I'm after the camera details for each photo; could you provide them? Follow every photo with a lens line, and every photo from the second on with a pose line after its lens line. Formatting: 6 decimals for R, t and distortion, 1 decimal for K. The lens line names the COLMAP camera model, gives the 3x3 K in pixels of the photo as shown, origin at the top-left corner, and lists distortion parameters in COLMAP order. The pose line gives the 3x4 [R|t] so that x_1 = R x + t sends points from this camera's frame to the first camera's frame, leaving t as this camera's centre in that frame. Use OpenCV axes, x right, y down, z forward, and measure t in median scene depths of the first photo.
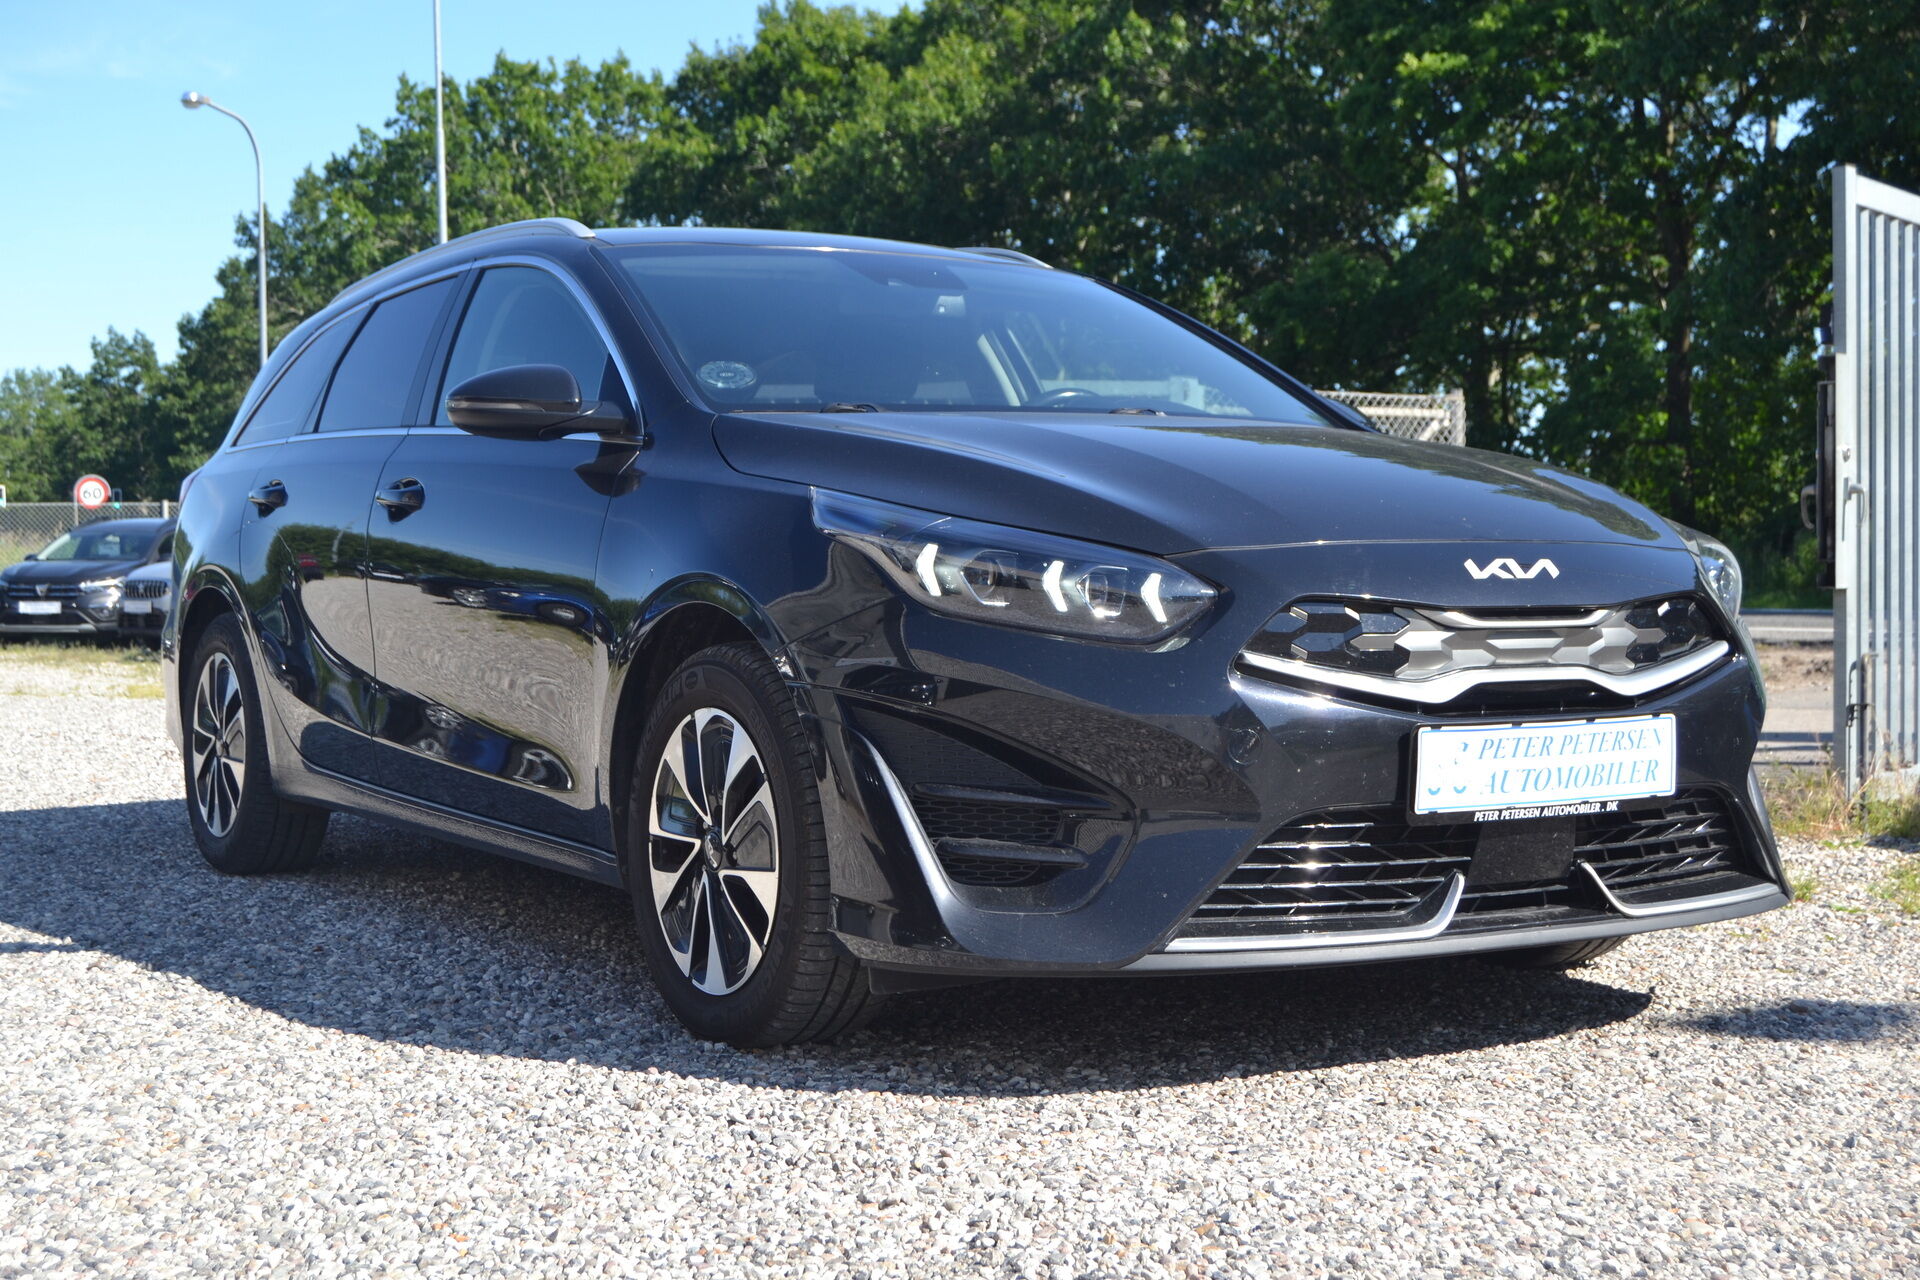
lens RADIAL K [[2737.3, 0, 955.2], [0, 2737.3, 640.2], [0, 0, 1]] dist [-0.124564, 0.000000]
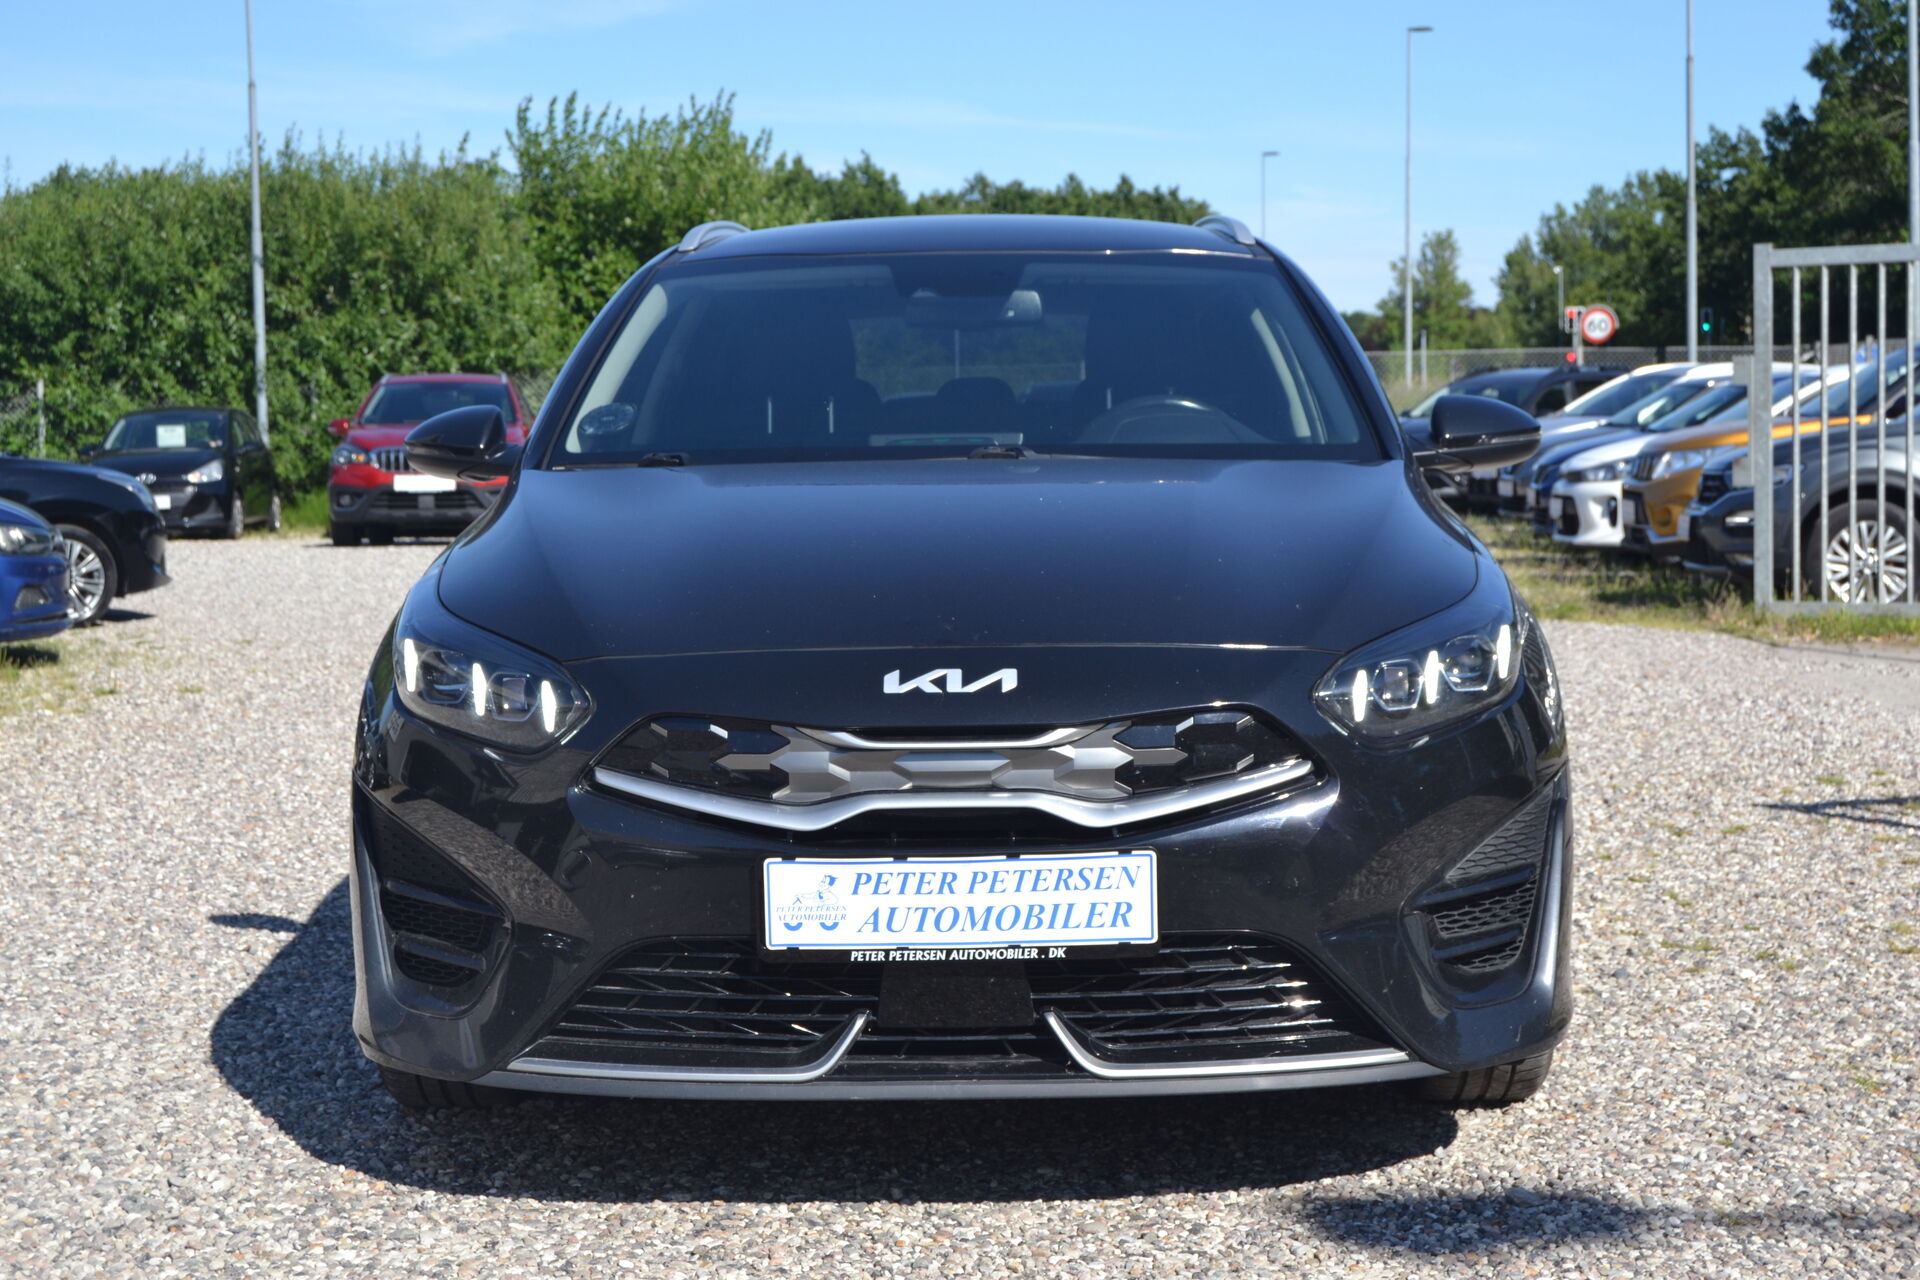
lens RADIAL K [[3075.7, 0, 974.6], [0, 3075.7, 645.9], [0, 0, 1]] dist [-0.028845, 0.000000]
pose [[0.826920, 0.032552, -0.561376, 0.785523], [0.003294, 0.998026, 0.062724, -0.102023], [0.562310, -0.053716, 0.825180, 0.169359]]
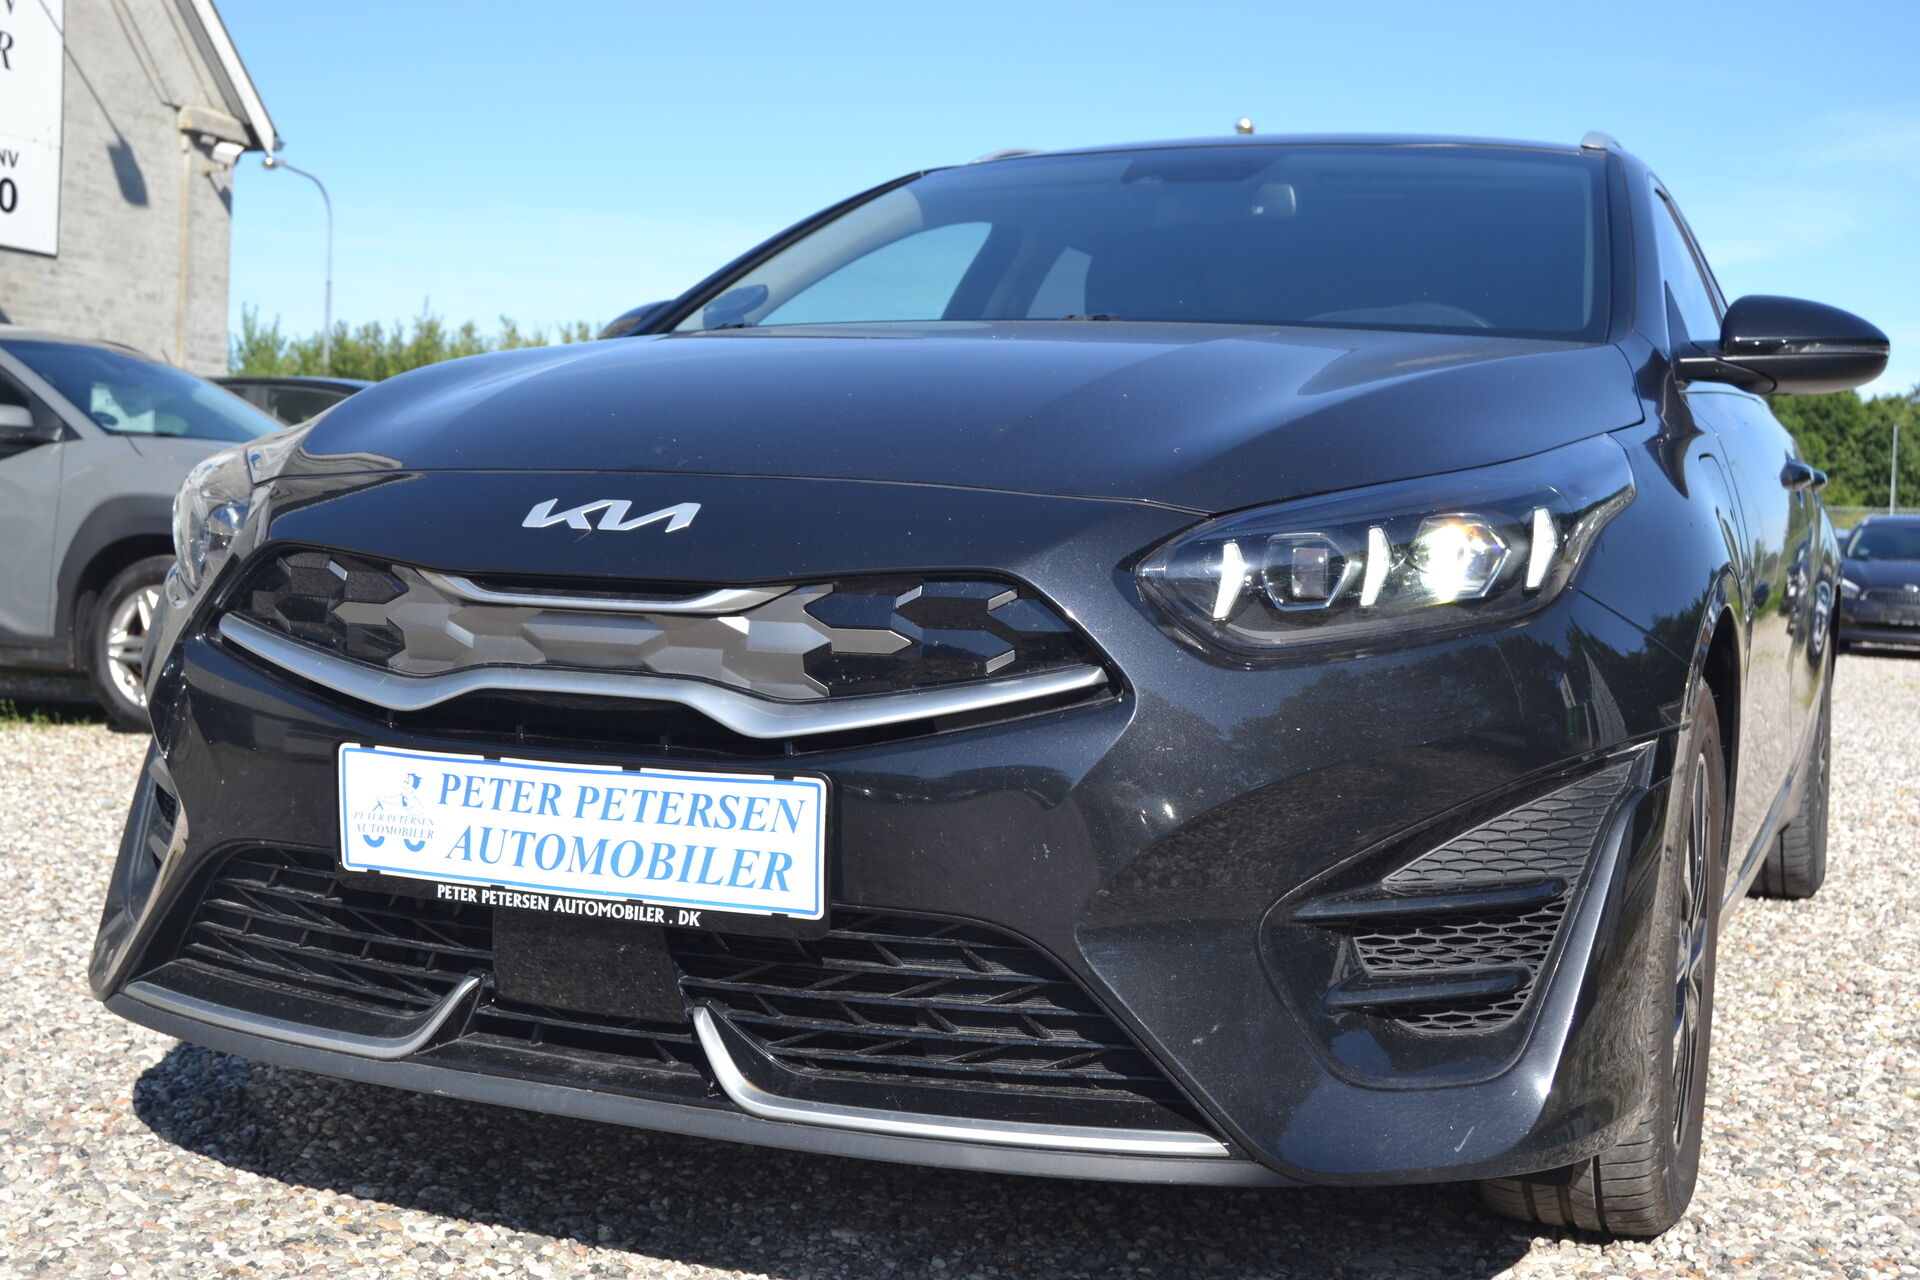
lens RADIAL K [[2346.4, 0, 958.0], [0, 2346.4, 638.4], [0, 0, 1]] dist [-0.055557, 0.000000]
pose [[0.549723, 0.056943, -0.833404, 0.705884], [-0.052591, 0.998054, 0.033503, -0.020296], [0.833690, 0.025412, 0.551648, 0.775098]]
